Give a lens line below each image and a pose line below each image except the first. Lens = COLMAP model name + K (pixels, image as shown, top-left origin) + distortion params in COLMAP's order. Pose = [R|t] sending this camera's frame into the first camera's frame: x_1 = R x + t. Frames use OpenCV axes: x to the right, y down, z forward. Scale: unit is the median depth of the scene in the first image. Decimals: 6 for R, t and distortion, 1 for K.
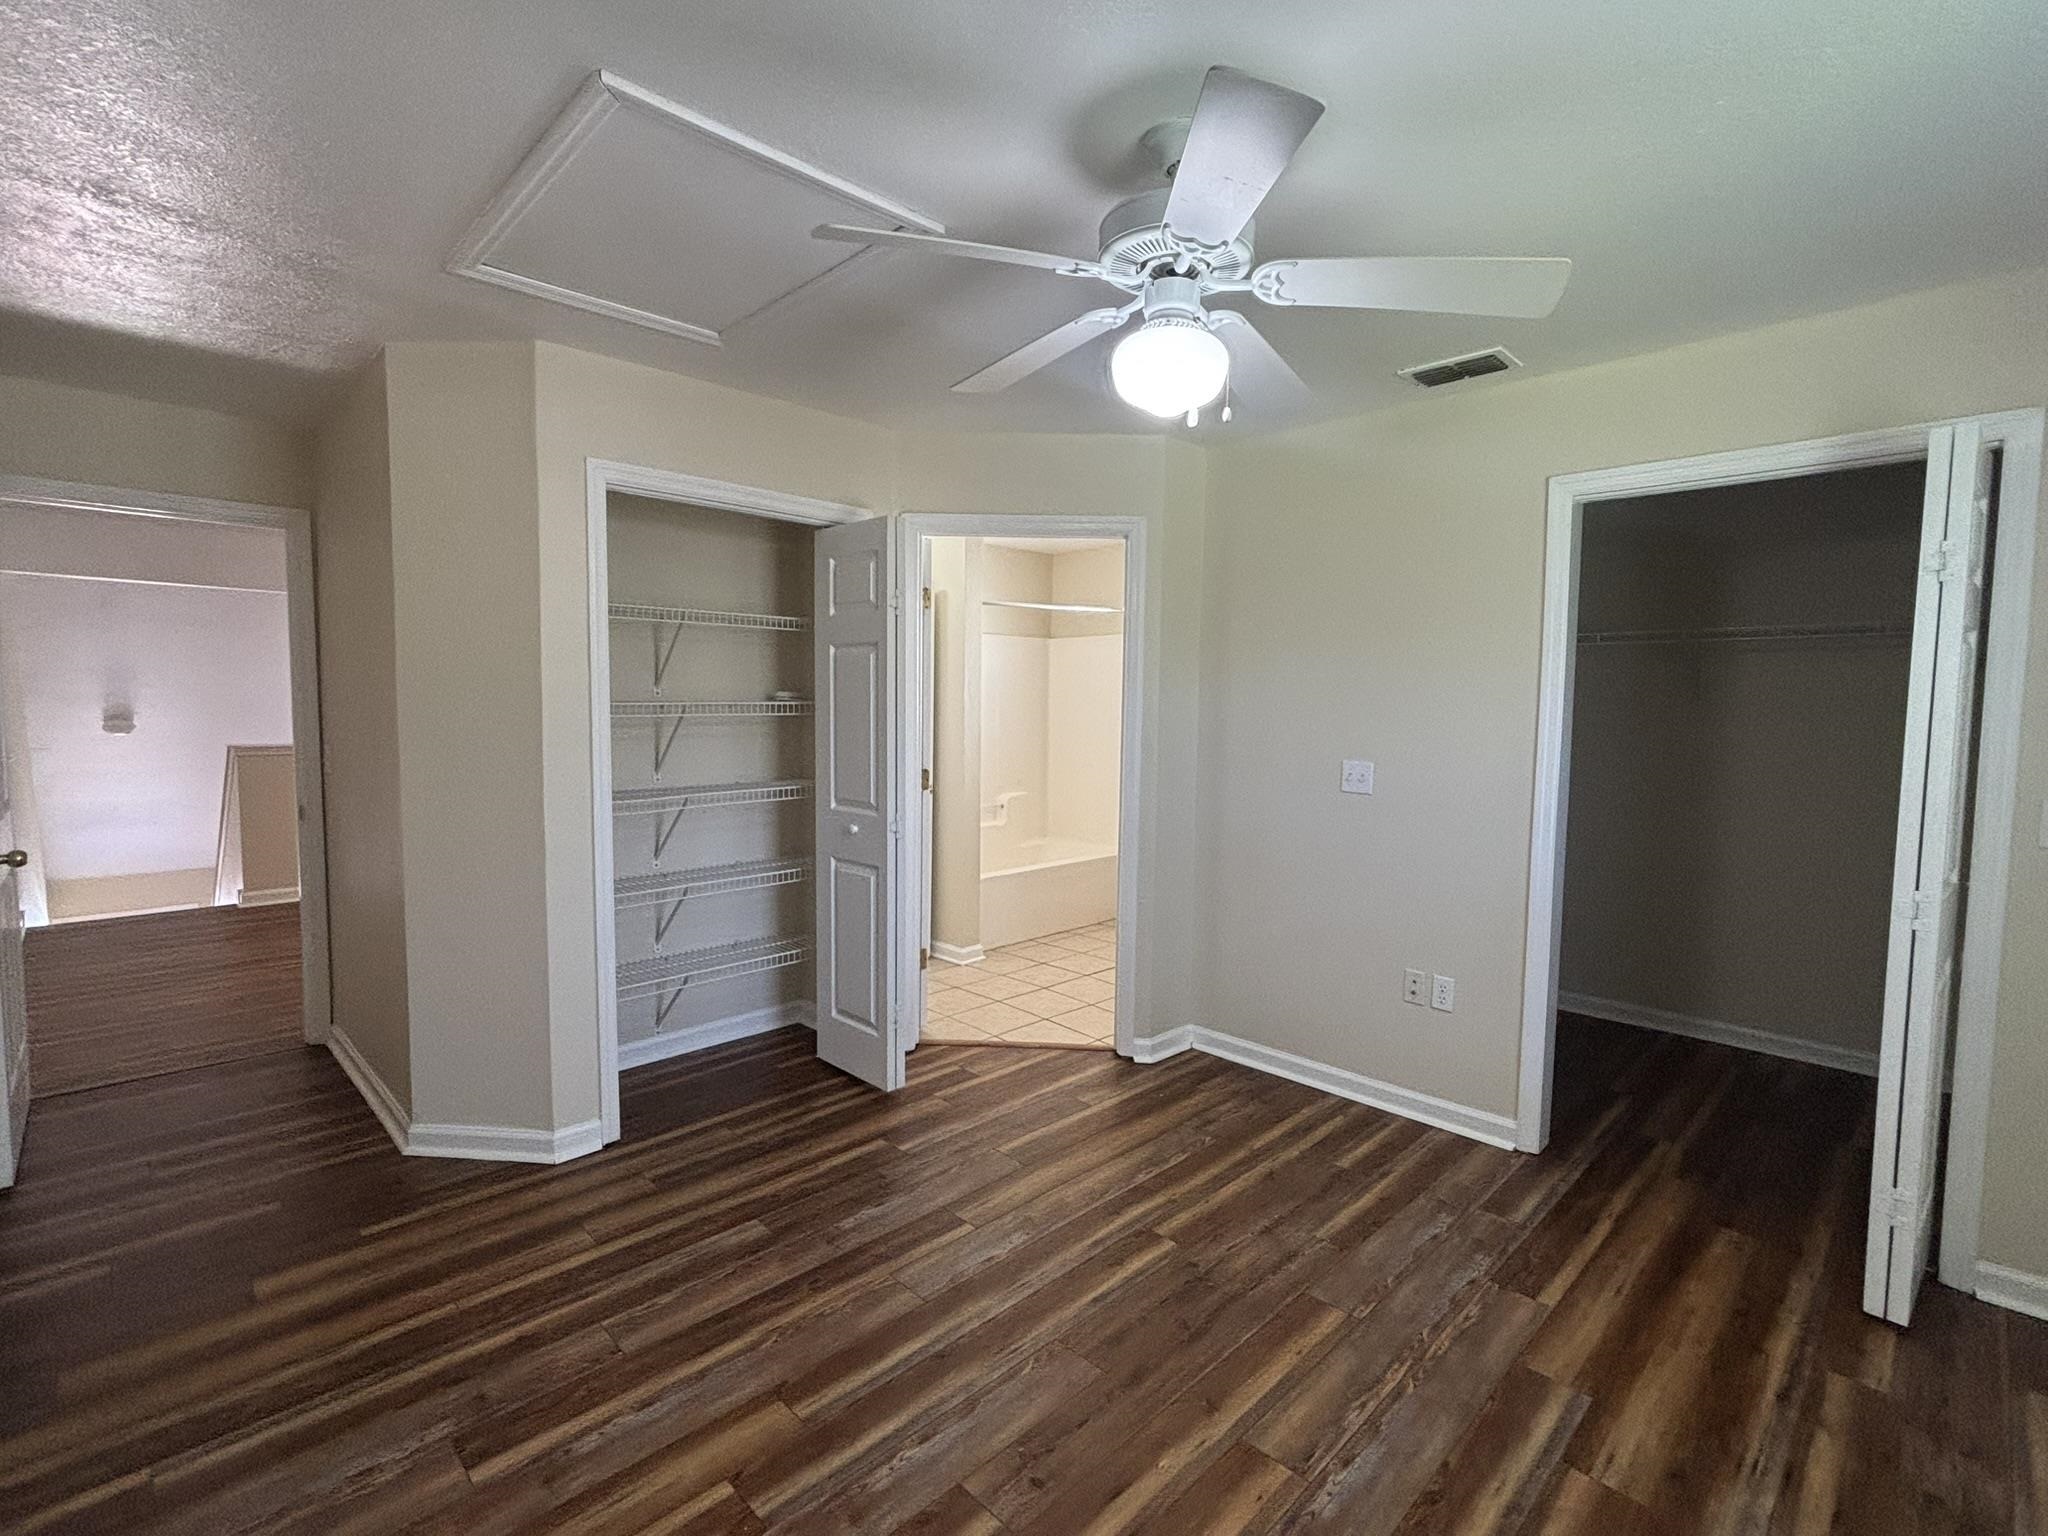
lens RADIAL K [[954.8, 0, 1032.4], [0, 954.8, 772.6], [0, 0, 1]] dist [0.001642, -0.000627]
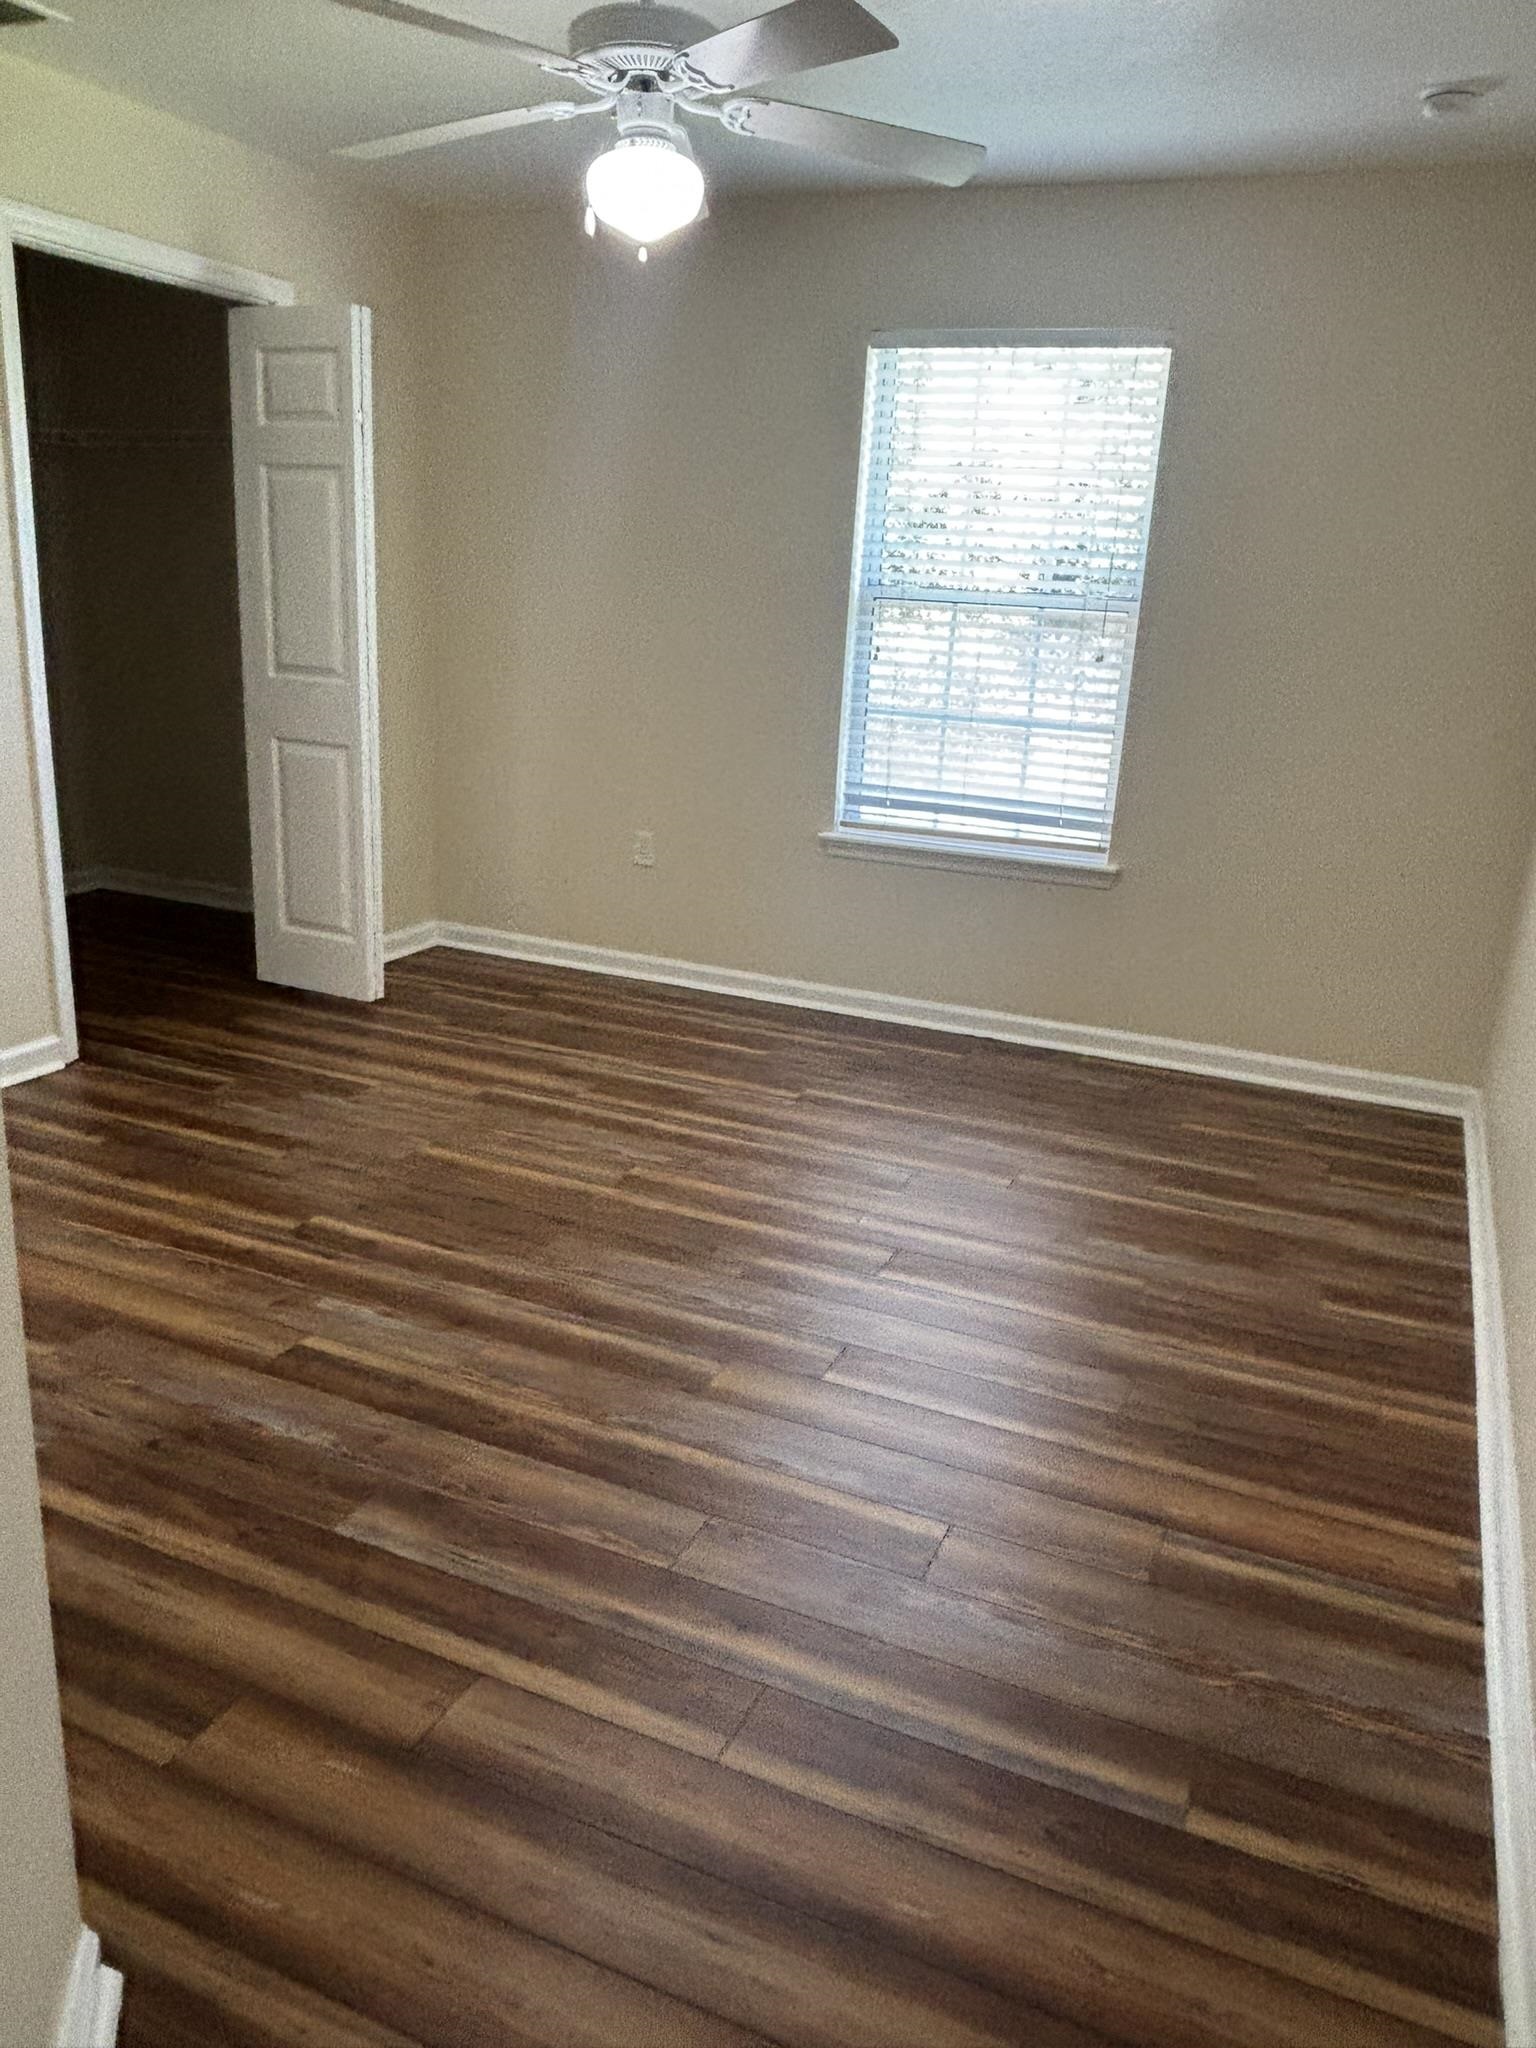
lens RADIAL K [[1501.8, 0, 769.4], [0, 1501.8, 1022.9], [0, 0, 1]] dist [0.012432, 0.004020]
pose [[-0.372334, -0.289143, 0.881909, -1.096010], [0.014833, 0.948257, 0.317158, -0.066075], [-0.927980, 0.131170, -0.348779, 1.086325]]
